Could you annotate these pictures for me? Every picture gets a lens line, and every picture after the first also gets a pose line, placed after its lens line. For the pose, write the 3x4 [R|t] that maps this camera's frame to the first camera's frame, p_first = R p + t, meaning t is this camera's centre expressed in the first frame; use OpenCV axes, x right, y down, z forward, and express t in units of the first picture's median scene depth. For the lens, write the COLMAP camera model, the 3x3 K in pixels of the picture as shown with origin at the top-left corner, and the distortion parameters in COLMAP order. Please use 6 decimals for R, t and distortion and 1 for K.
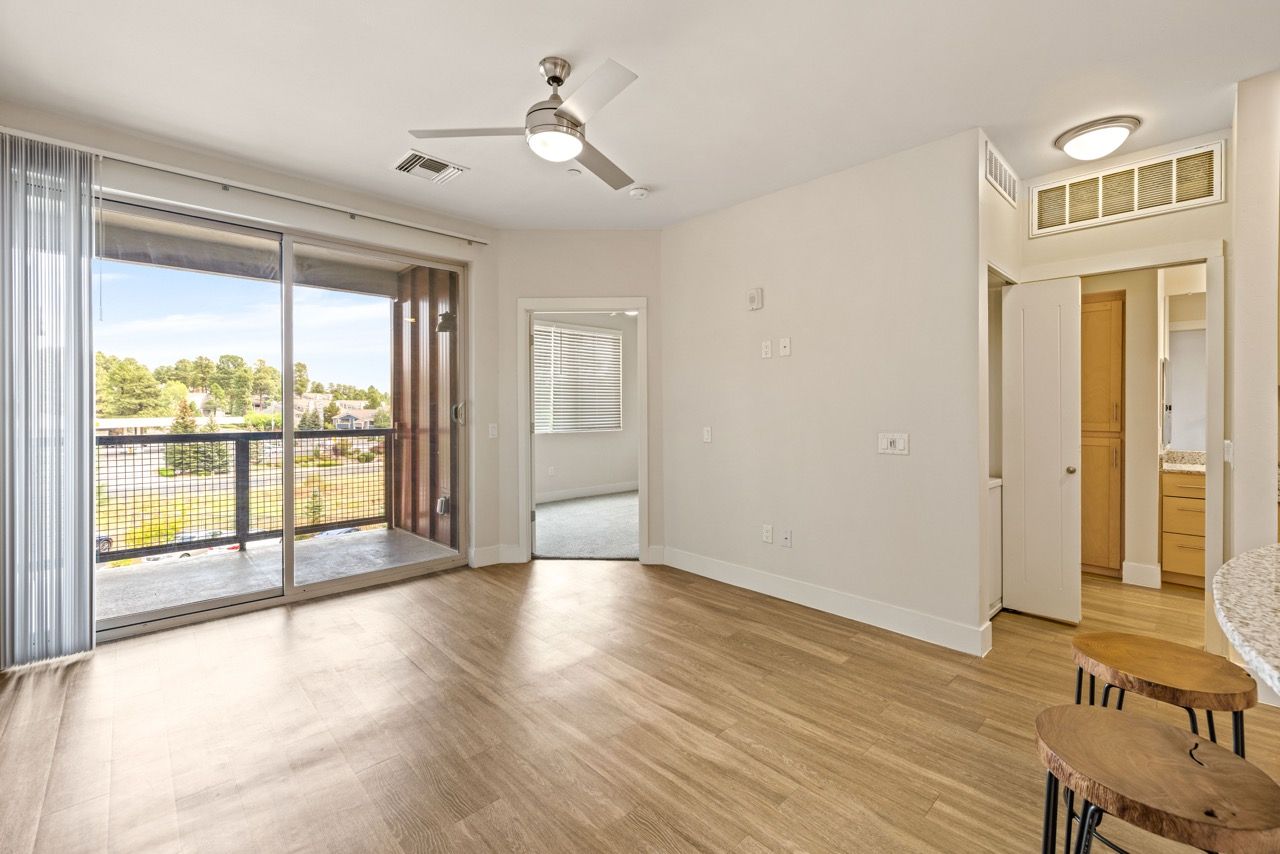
lens RADIAL K [[538.9, 0, 636.7], [0, 538.9, 412.0], [0, 0, 1]] dist [0.000942, -0.000408]
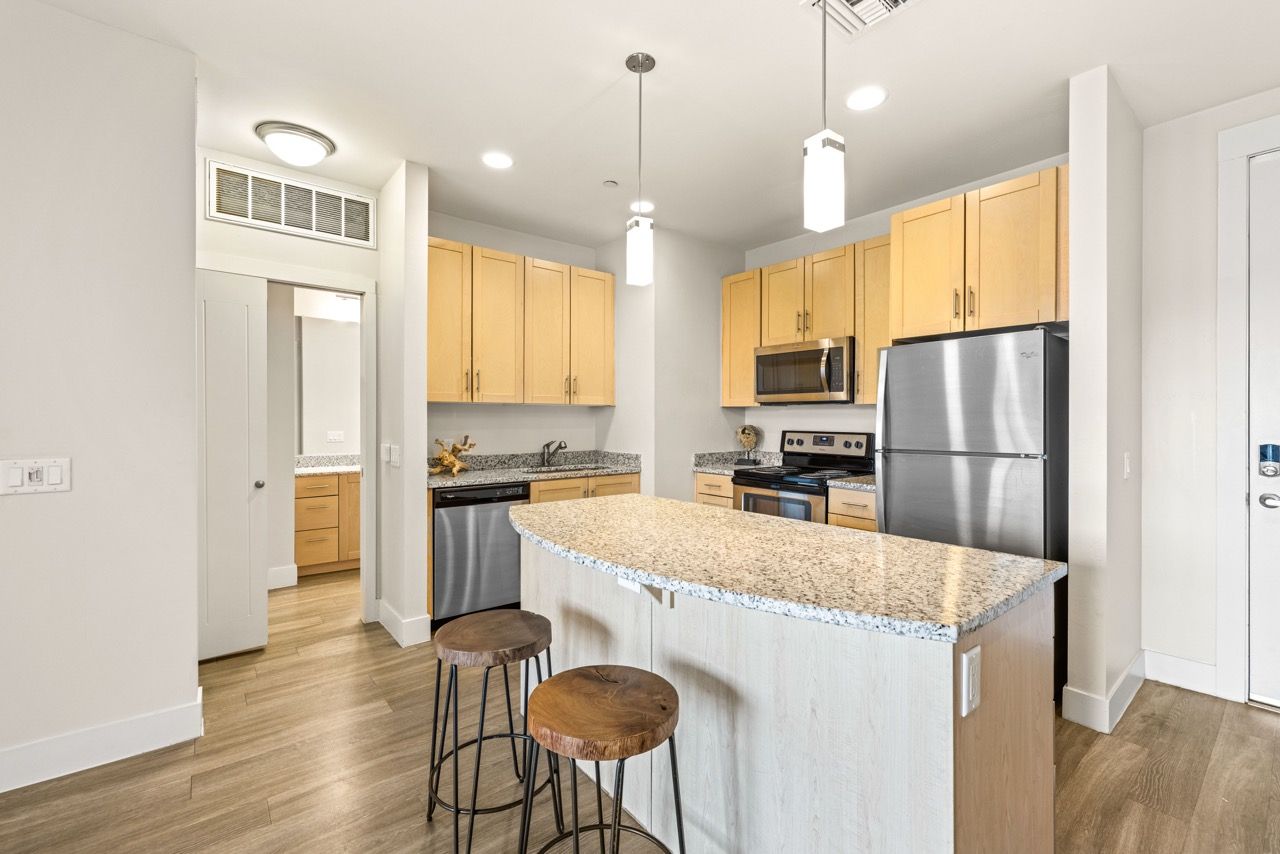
lens RADIAL K [[547.8, 0, 656.6], [0, 547.8, 417.3], [0, 0, 1]] dist [0.001794, 0.000089]
pose [[0.060871, 0.001932, 0.998144, -0.090521], [0.004443, 0.999988, -0.002207, -0.002254], [-0.998136, 0.004569, 0.060861, 0.228151]]
